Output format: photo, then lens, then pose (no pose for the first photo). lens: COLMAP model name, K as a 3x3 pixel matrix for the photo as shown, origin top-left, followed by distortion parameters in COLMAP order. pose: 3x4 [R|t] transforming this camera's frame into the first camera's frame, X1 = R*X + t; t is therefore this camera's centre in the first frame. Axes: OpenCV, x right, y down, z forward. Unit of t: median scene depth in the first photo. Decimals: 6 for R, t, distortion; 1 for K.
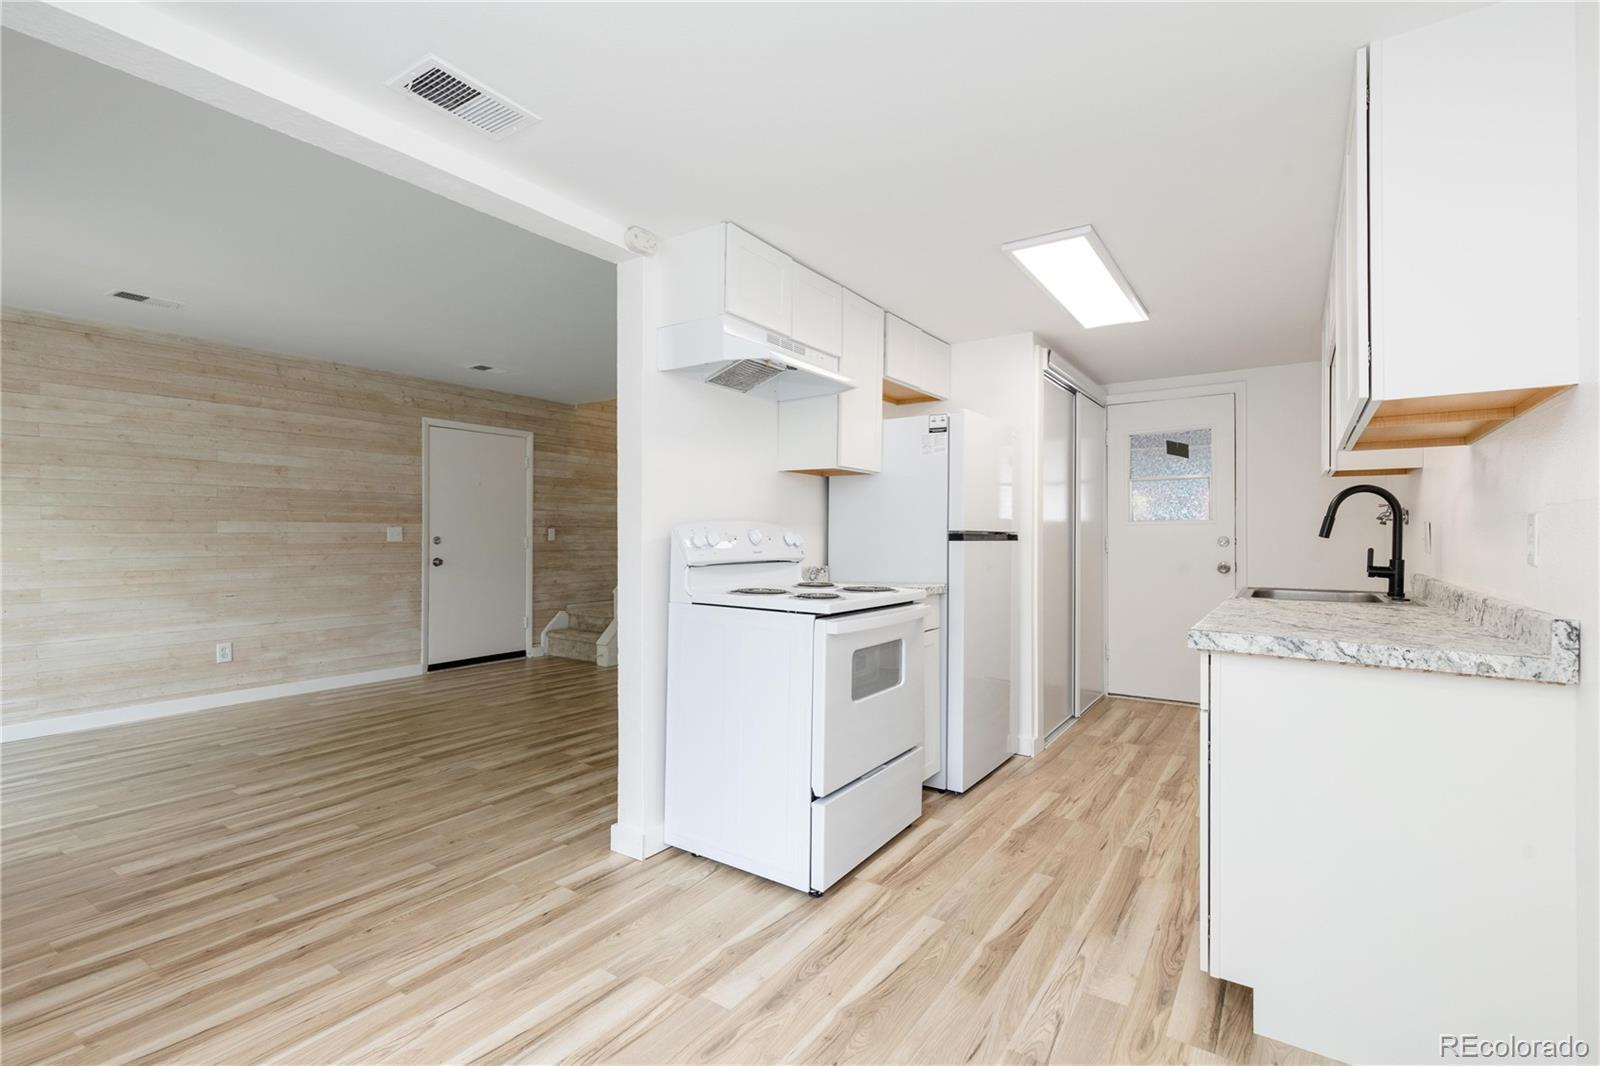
lens RADIAL K [[731.2, 0, 789.2], [0, 731.2, 536.2], [0, 0, 1]] dist [0.005023, -0.000425]
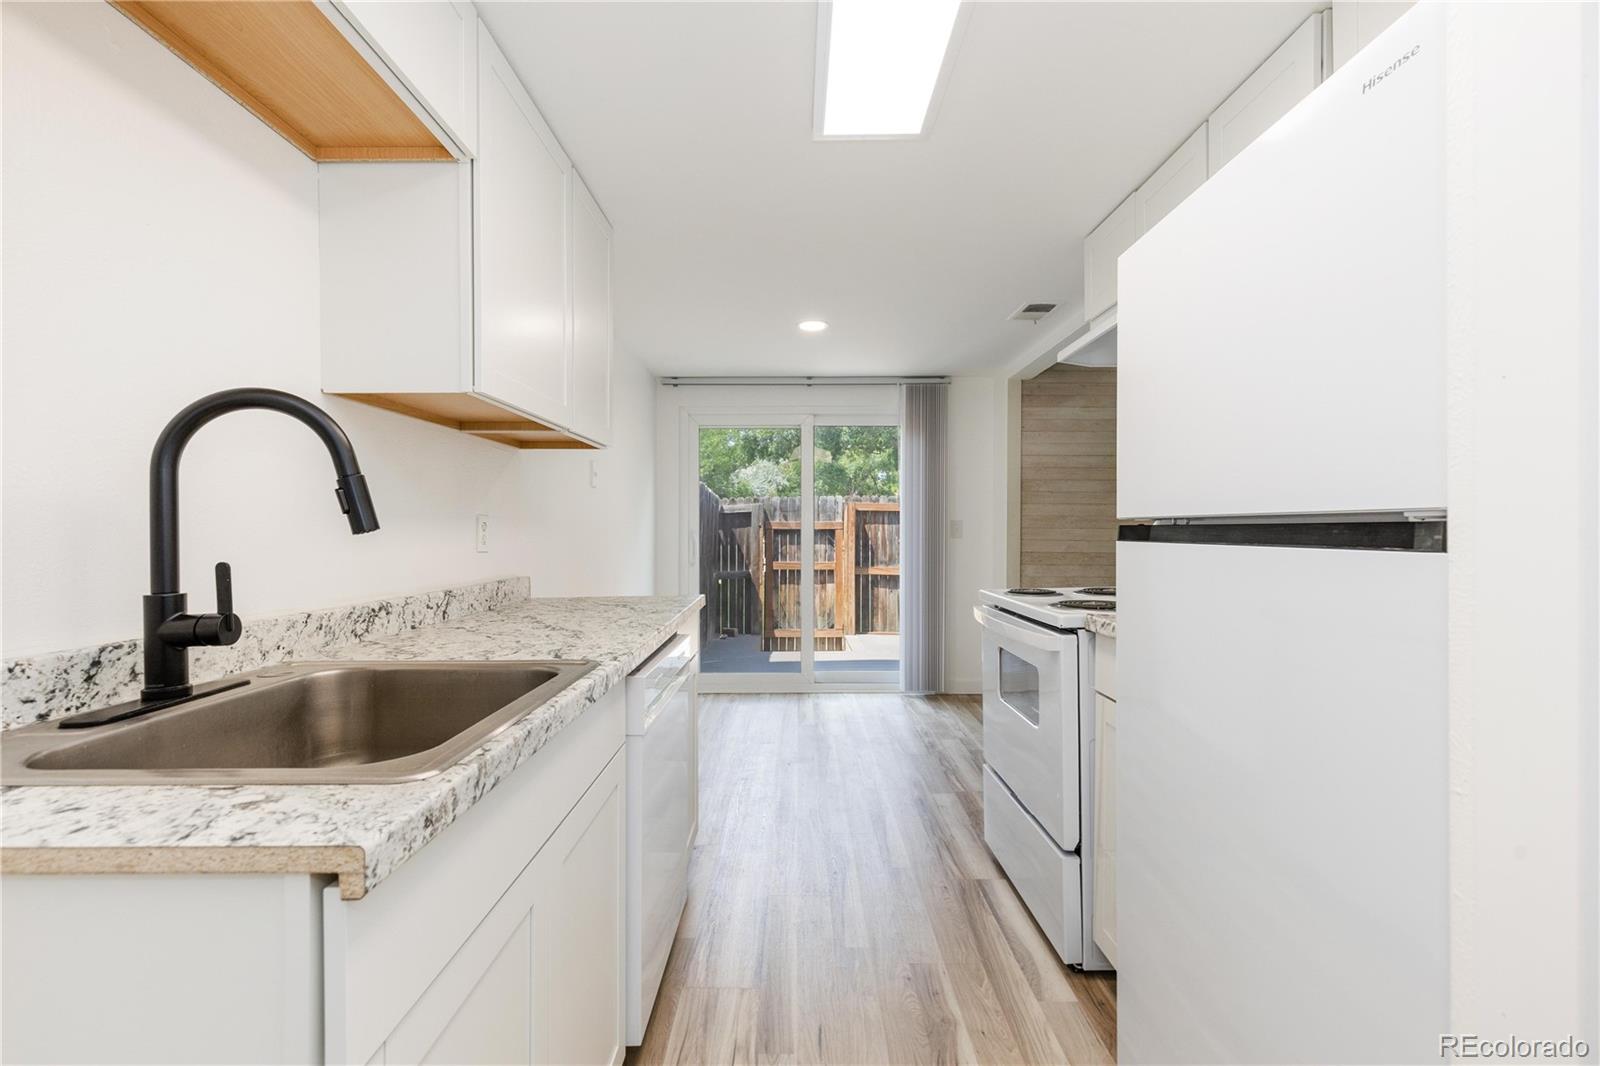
lens RADIAL K [[731.2, 0, 801.2], [0, 731.2, 520.0], [0, 0, 1]] dist [0.005023, -0.000425]
pose [[-0.816077, -0.010333, -0.577851, 0.563460], [-0.001548, 0.999876, -0.015694, 0.000881], [0.577942, -0.011913, -0.815991, 1.052634]]
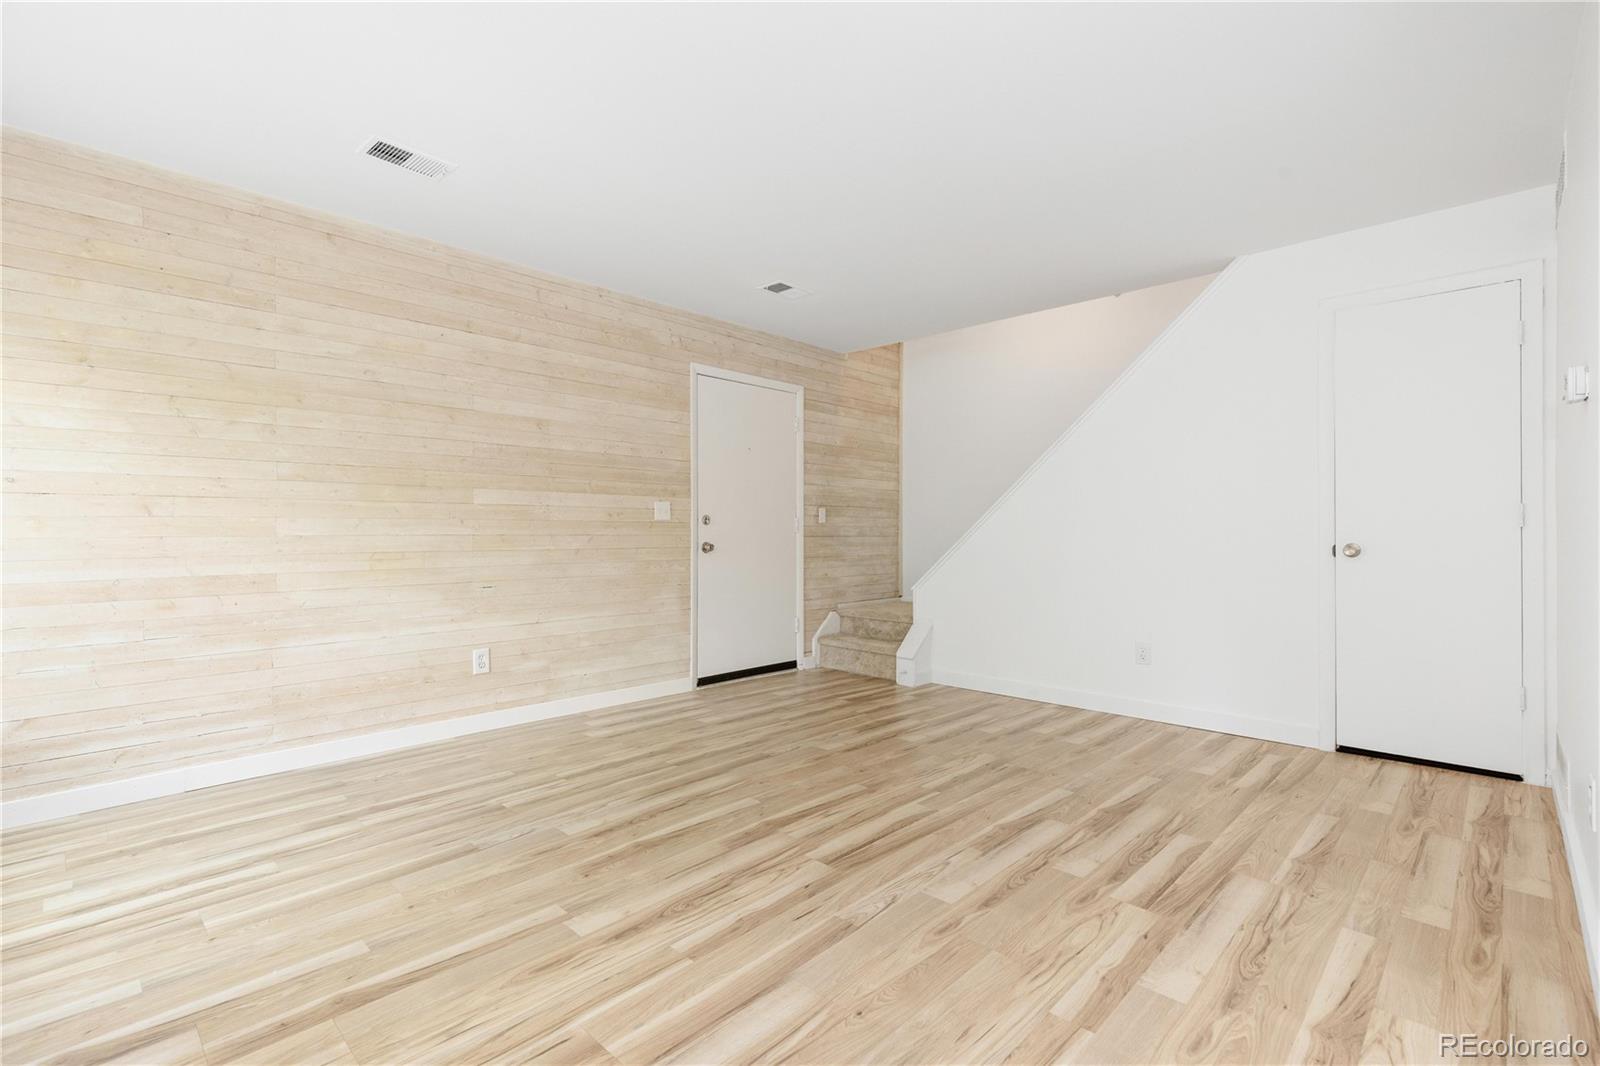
lens RADIAL K [[731.2, 0, 786.0], [0, 731.2, 535.2], [0, 0, 1]] dist [0.005023, -0.000425]
pose [[0.984033, 0.002191, -0.177974, -0.407551], [-0.002099, 0.999998, 0.000707, 0.033759], [0.177975, -0.000322, 0.984035, 0.388464]]
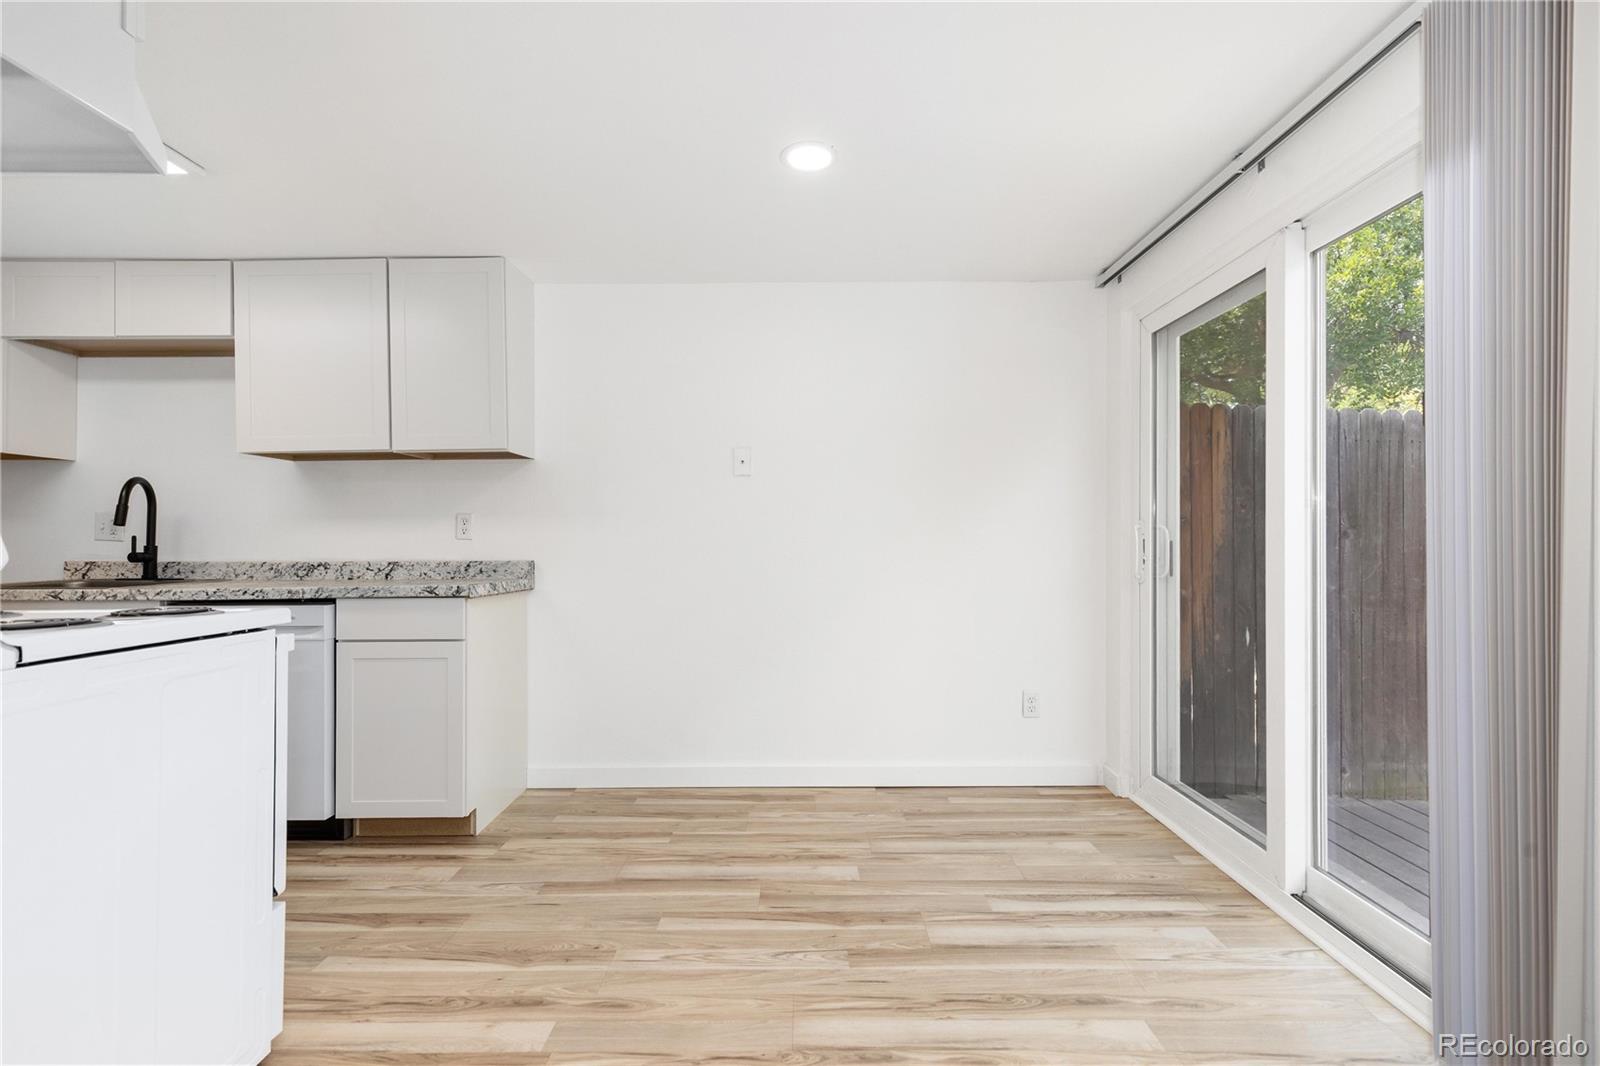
lens RADIAL K [[731.2, 0, 800.9], [0, 731.2, 526.0], [0, 0, 1]] dist [0.005023, -0.000425]
pose [[-0.558502, 0.010228, 0.829440, -0.474015], [0.002581, 0.999941, -0.010592, 0.011676], [-0.829499, -0.003775, -0.558495, 0.576911]]
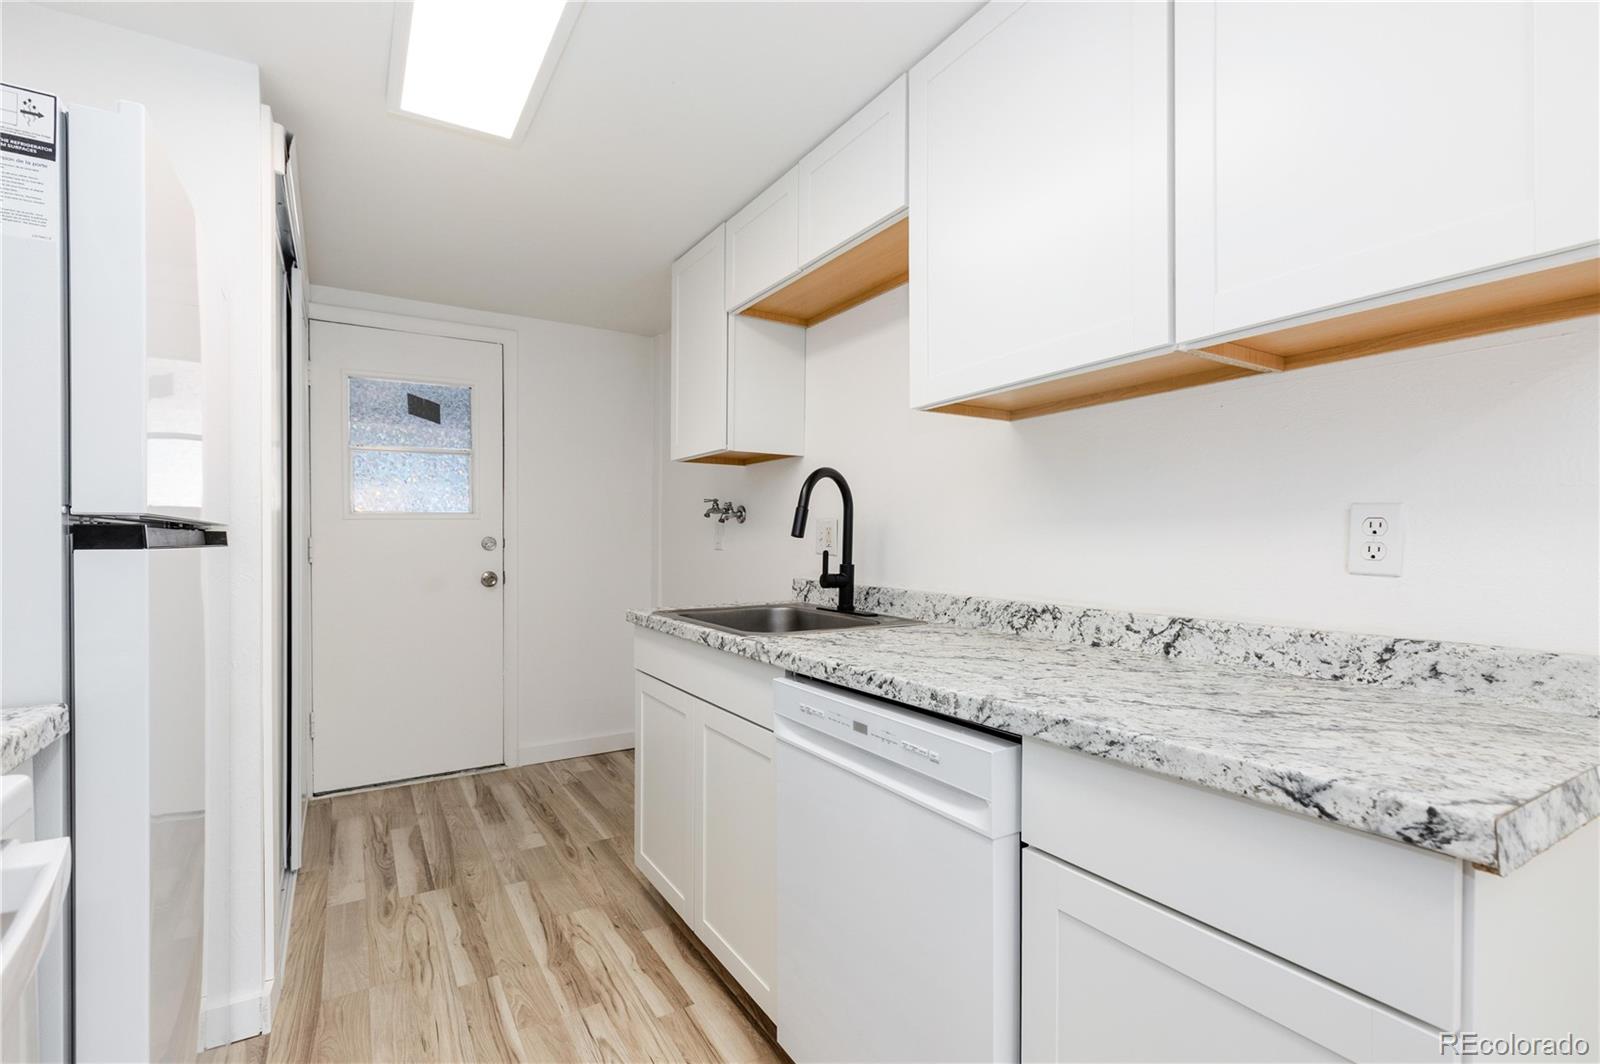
lens RADIAL K [[731.2, 0, 797.2], [0, 731.2, 545.8], [0, 0, 1]] dist [0.005023, -0.000425]
pose [[0.408381, -0.011841, 0.912735, 0.060261], [0.001132, 0.999922, 0.012466, 0.001469], [-0.912811, -0.004057, 0.408362, 0.522449]]
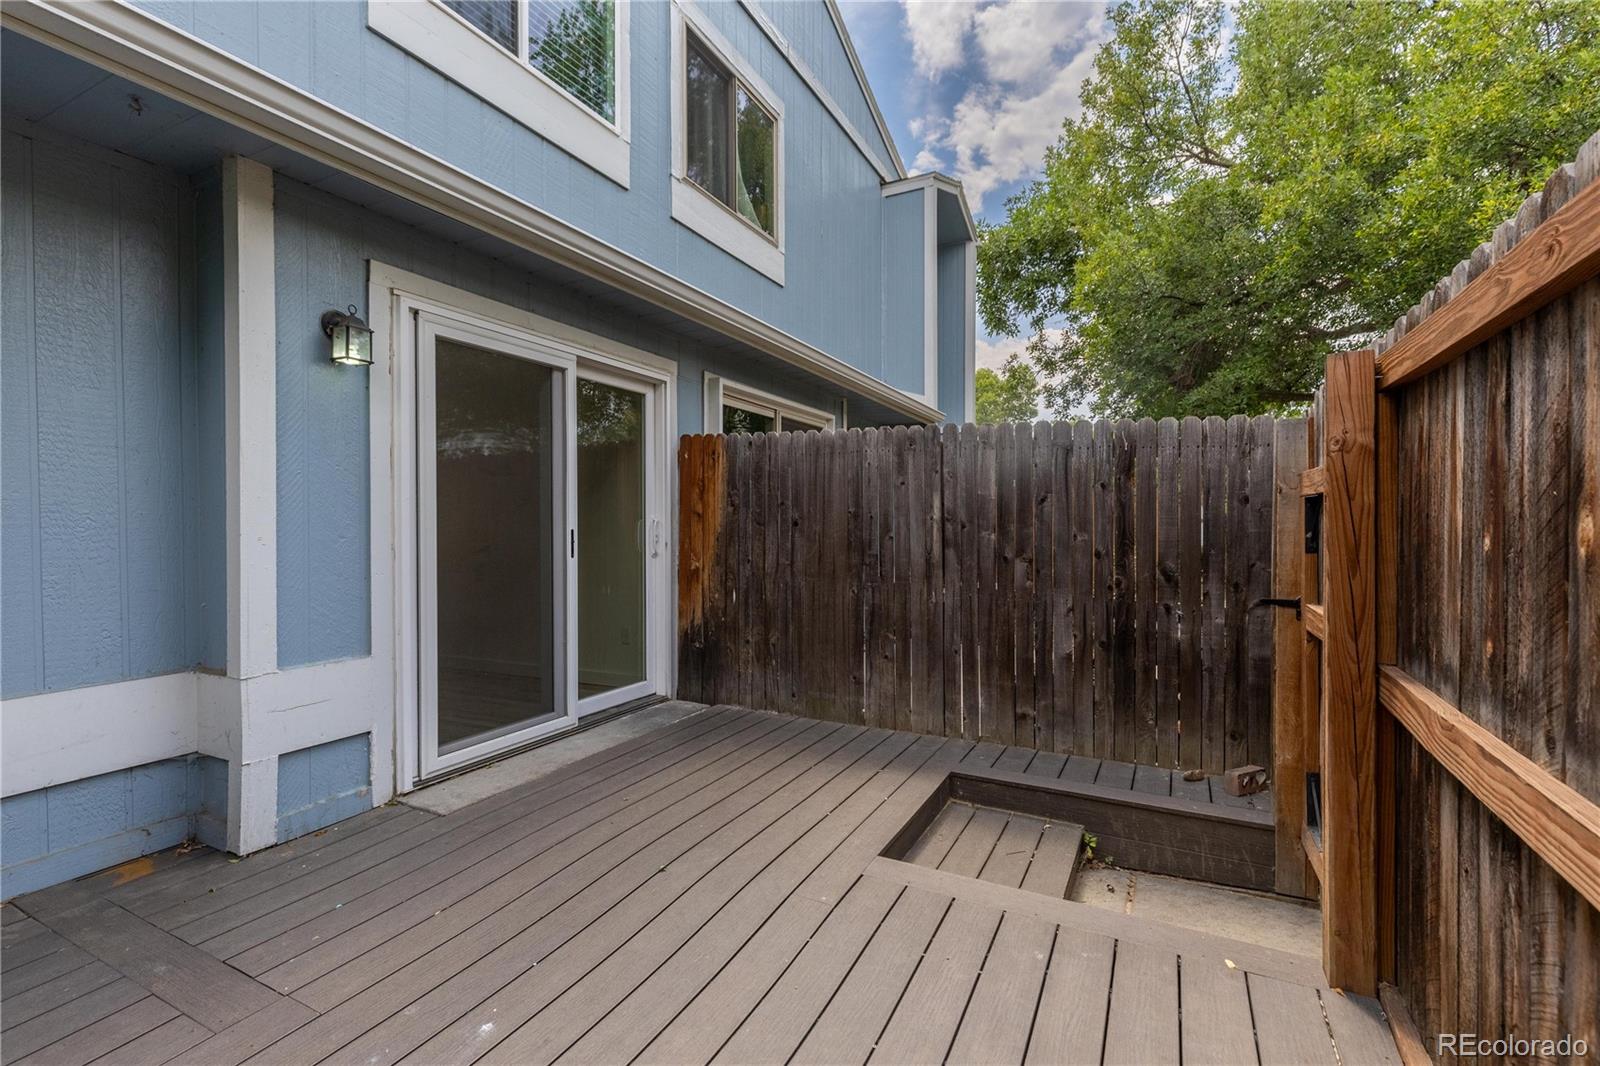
lens RADIAL K [[731.2, 0, 817.3], [0, 731.2, 528.6], [0, 0, 1]] dist [0.005023, -0.000425]
pose [[-0.129161, -0.001694, 0.991622, -1.244752], [0.009709, 0.999948, 0.002973, 0.018358], [-0.991576, 0.010012, -0.129138, -0.274003]]
